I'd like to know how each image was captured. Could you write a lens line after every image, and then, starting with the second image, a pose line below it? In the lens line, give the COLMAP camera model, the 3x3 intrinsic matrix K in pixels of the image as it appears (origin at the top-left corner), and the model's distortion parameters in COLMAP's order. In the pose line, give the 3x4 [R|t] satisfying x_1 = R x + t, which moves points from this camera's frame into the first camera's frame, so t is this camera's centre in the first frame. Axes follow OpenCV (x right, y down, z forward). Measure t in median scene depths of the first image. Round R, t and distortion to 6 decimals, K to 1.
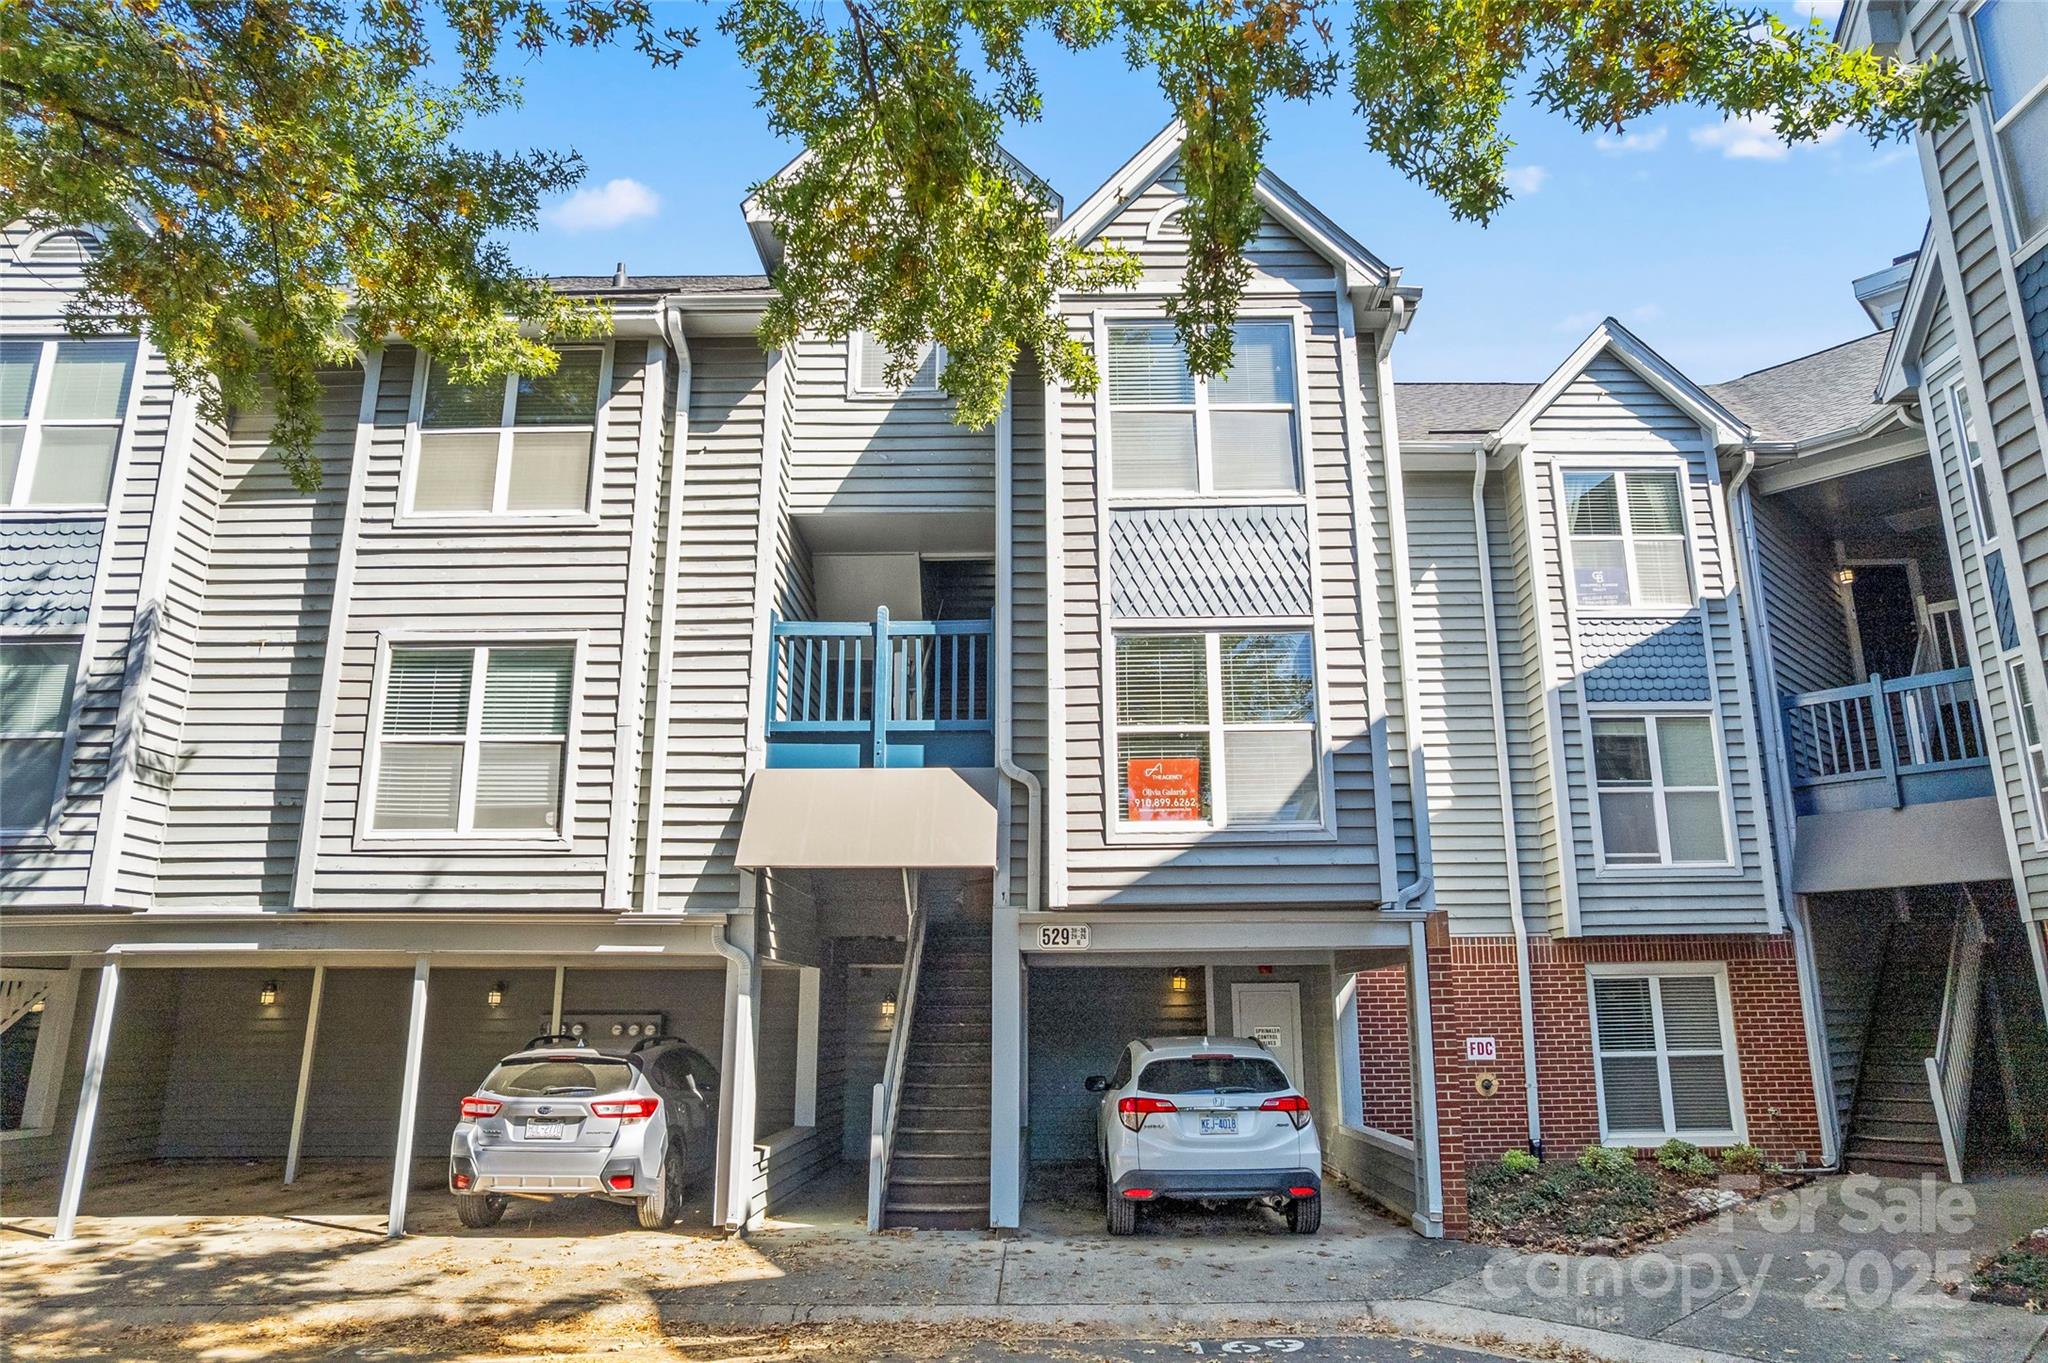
lens RADIAL K [[1287.4, 0, 1040.2], [0, 1287.4, 687.4], [0, 0, 1]] dist [-0.085826, 0.071928]
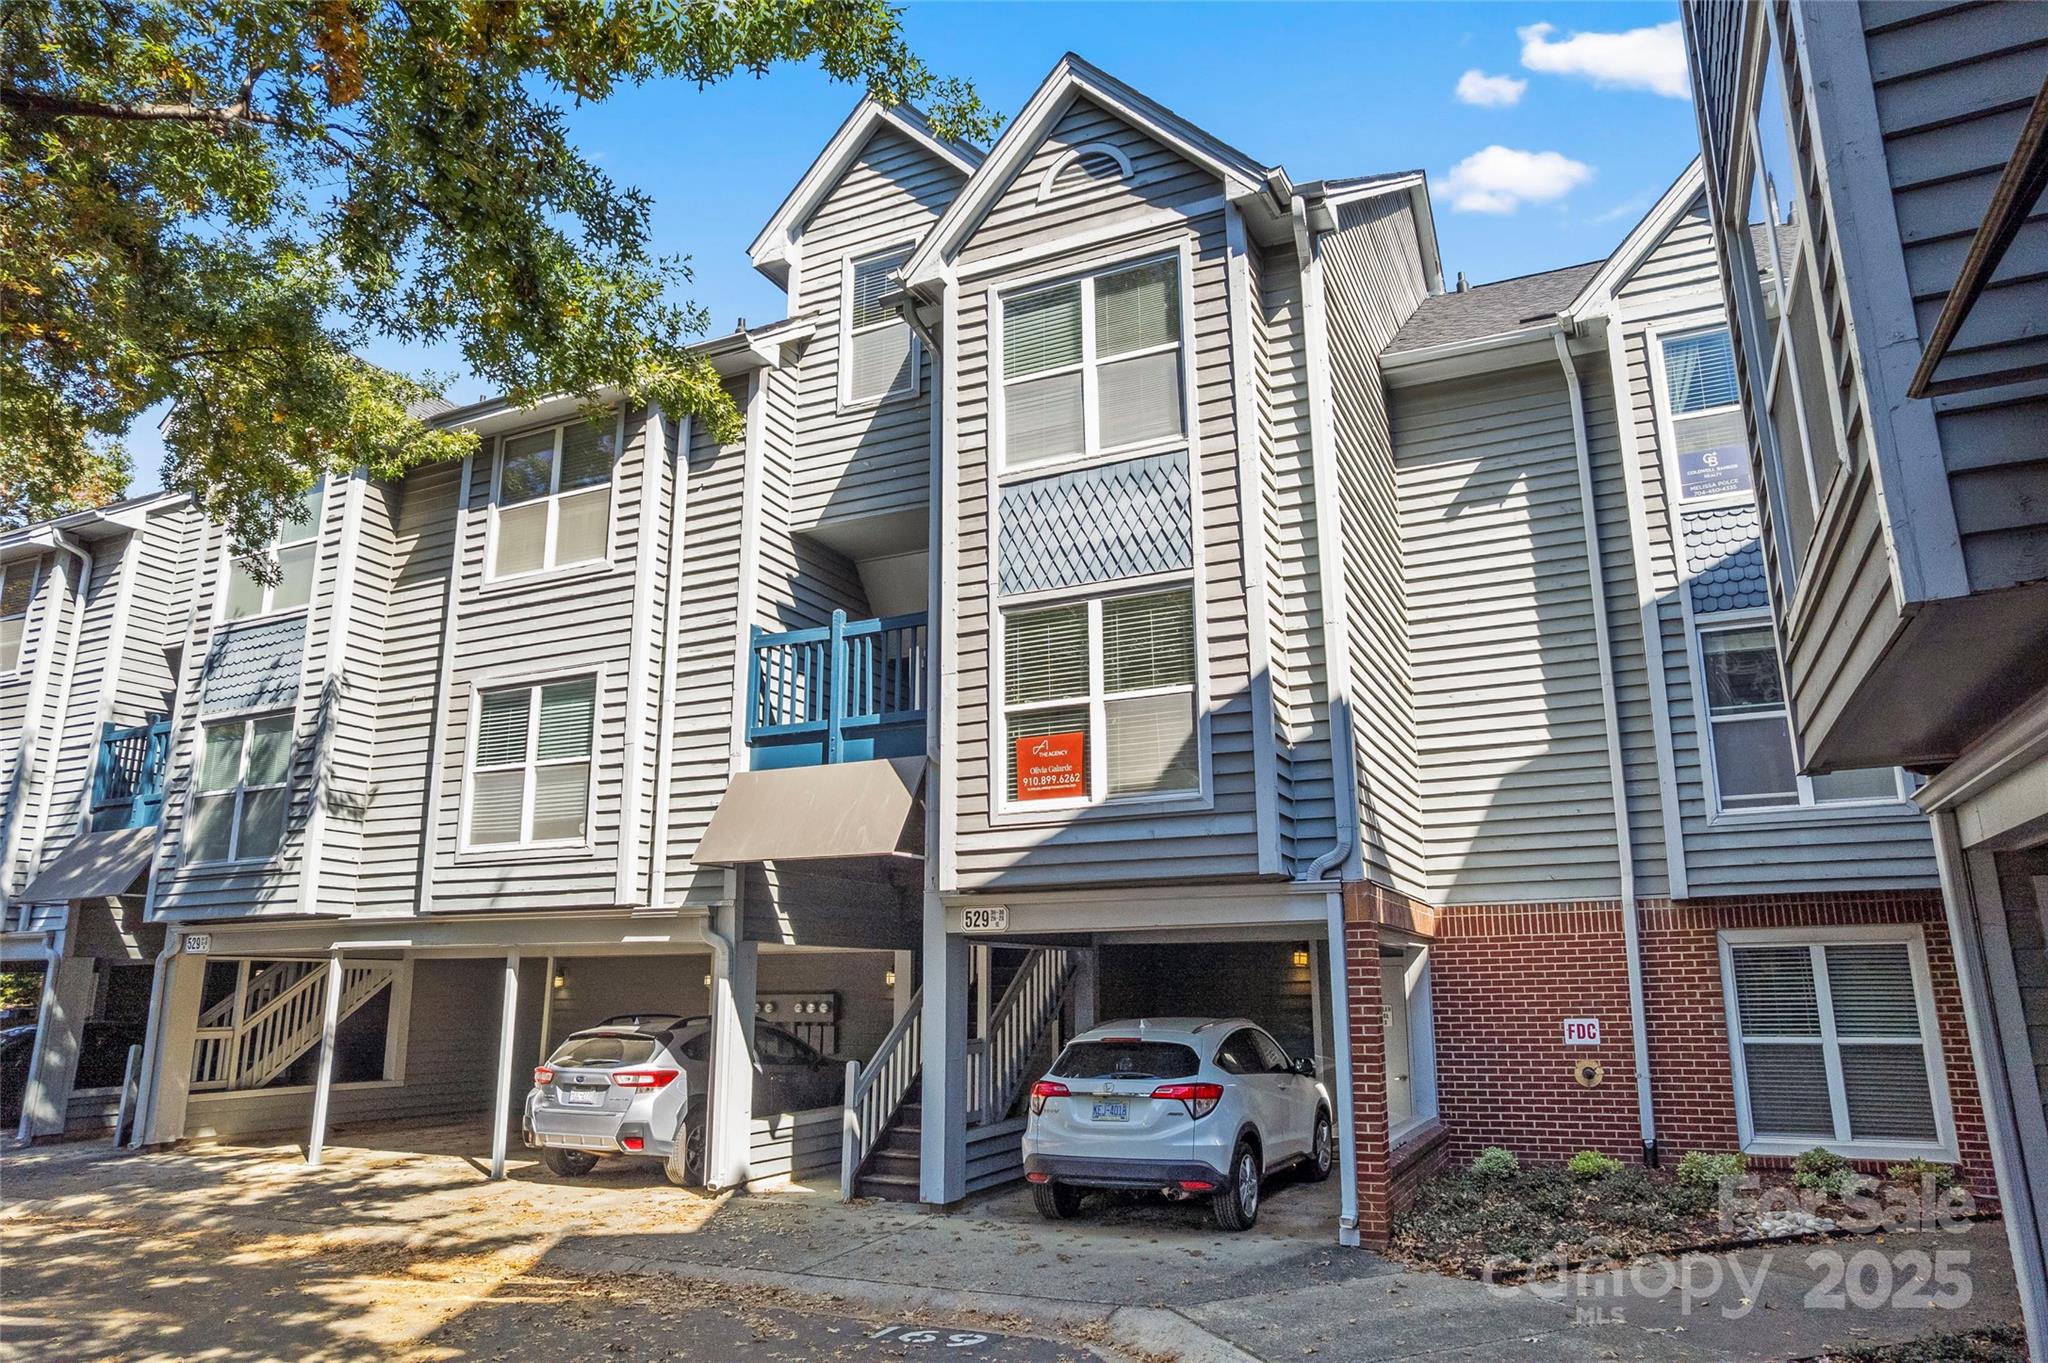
lens RADIAL K [[1287.4, 0, 1040.2], [0, 1287.4, 687.4], [0, 0, 1]] dist [-0.085826, 0.071928]
pose [[0.914883, -0.095507, -0.392260, 0.456092], [0.104347, 0.994540, 0.001223, 0.017000], [0.390001, -0.042050, 0.919854, 0.097971]]
